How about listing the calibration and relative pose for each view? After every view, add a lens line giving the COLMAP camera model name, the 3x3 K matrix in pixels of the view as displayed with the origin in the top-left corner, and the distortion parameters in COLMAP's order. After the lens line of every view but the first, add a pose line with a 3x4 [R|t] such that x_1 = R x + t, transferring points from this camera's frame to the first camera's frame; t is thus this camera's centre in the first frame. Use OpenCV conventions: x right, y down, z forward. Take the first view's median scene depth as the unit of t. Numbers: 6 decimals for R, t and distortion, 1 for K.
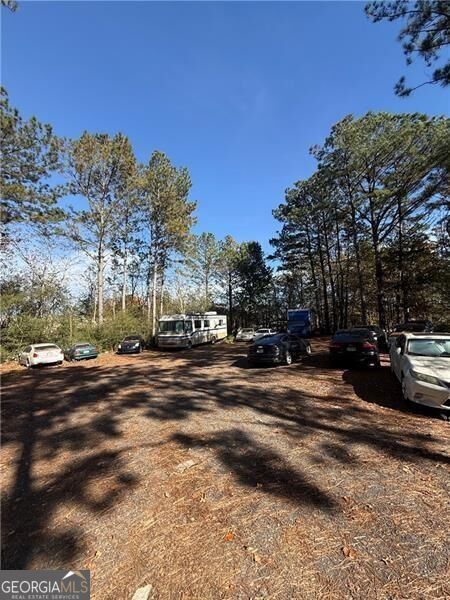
lens RADIAL K [[237.6, 0, 222.0], [0, 237.6, 300.9], [0, 0, 1]] dist [0.000448, 0.000291]
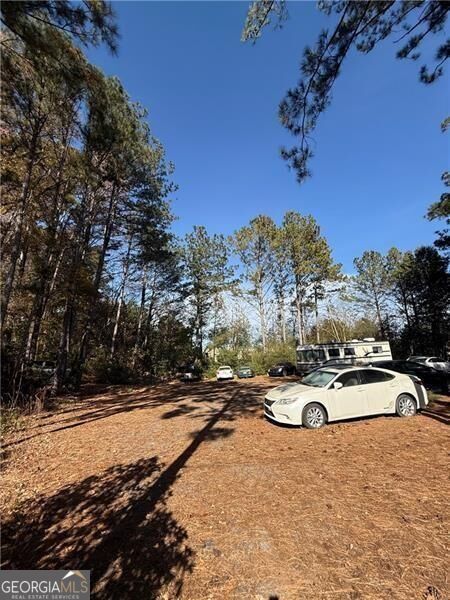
lens RADIAL K [[237.6, 0, 227.0], [0, 237.6, 299.6], [0, 0, 1]] dist [0.000448, 0.000291]
pose [[0.634718, -0.174838, -0.752705, 0.447921], [0.094384, 0.984315, -0.149047, -0.022461], [0.766958, 0.023559, 0.641265, -0.049020]]
